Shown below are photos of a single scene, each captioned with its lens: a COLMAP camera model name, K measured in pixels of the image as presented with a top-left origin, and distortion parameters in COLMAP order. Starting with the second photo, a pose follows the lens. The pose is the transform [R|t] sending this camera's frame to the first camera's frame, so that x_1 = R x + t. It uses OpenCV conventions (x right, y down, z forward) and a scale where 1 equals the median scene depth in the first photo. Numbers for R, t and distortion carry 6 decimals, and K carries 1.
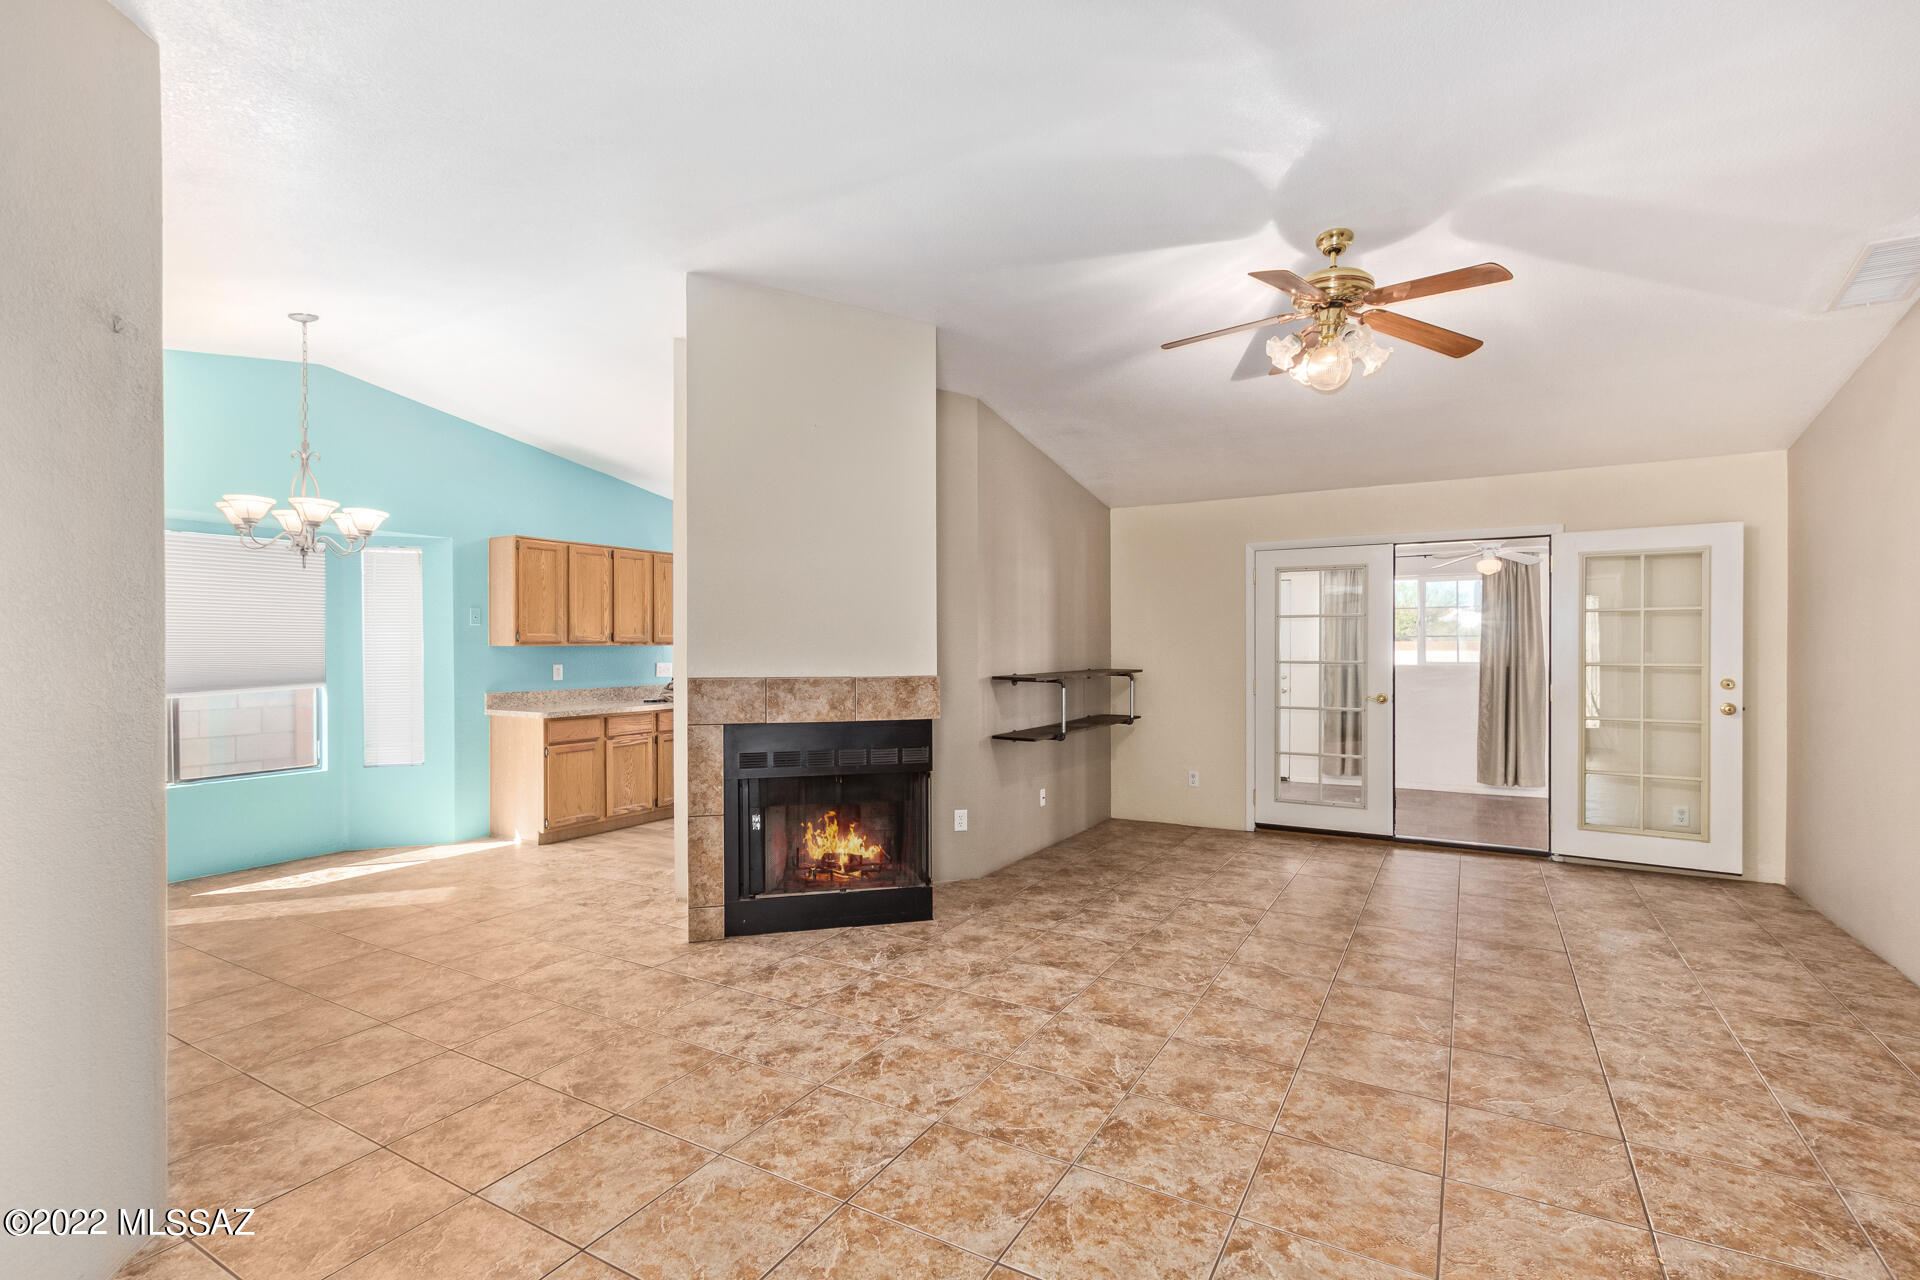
lens RADIAL K [[873.0, 0, 970.1], [0, 873.0, 649.7], [0, 0, 1]] dist [0.014793, -0.007759]
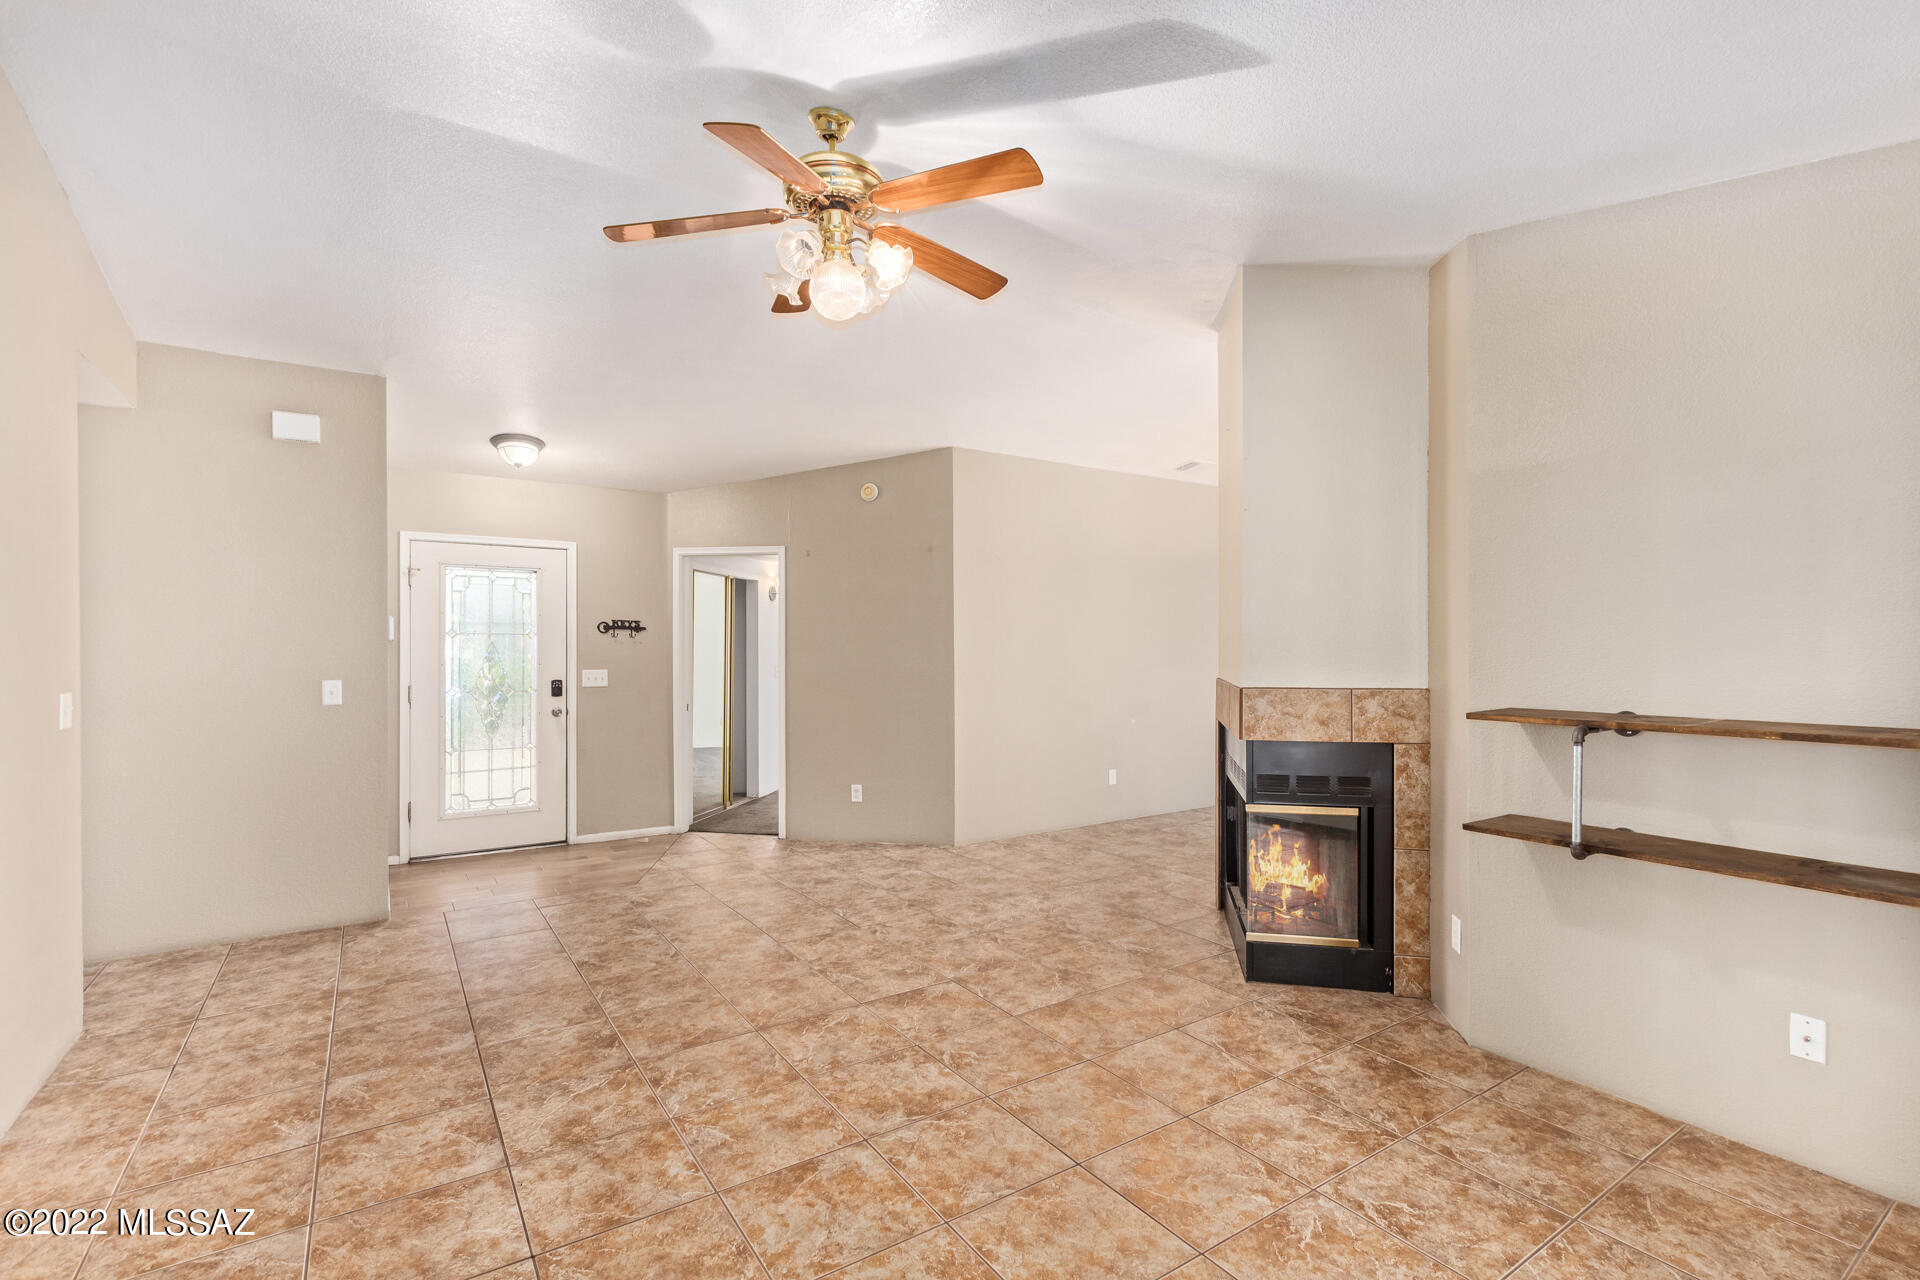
lens RADIAL K [[870.9, 0, 962.7], [0, 870.9, 649.3], [0, 0, 1]] dist [0.001512, -0.000226]
pose [[-0.442588, 0.004904, -0.896711, 1.080829], [-0.000388, 0.999984, 0.005660, -0.014674], [0.896725, 0.002853, -0.442579, 1.489214]]
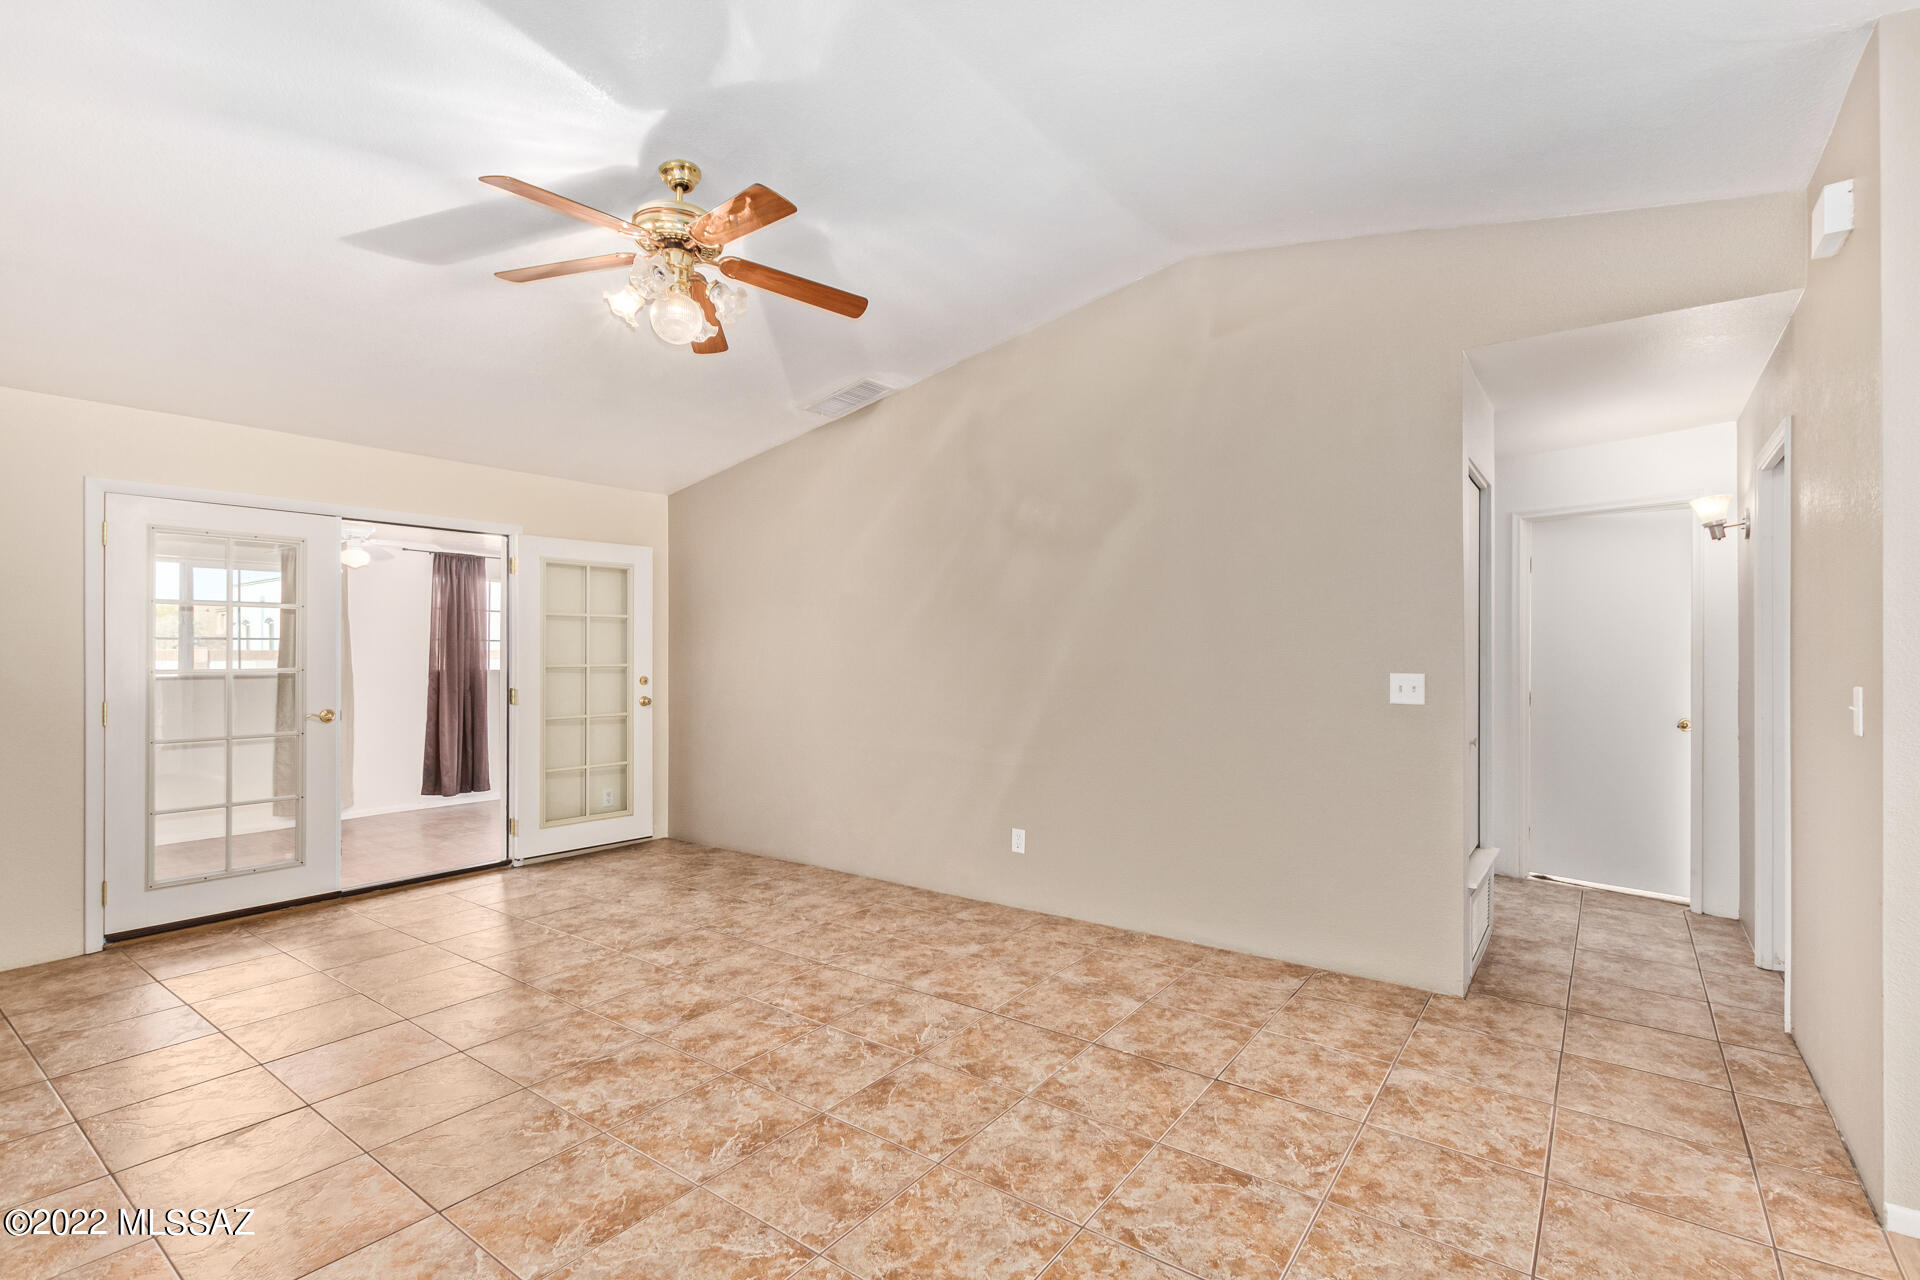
lens RADIAL K [[873.0, 0, 970.1], [0, 873.0, 649.7], [0, 0, 1]] dist [0.014793, -0.007759]
pose [[0.109750, 0.005991, 0.993941, -0.428025], [0.006172, 0.999958, -0.006709, 0.012121], [-0.993940, 0.006871, 0.109708, 0.646770]]
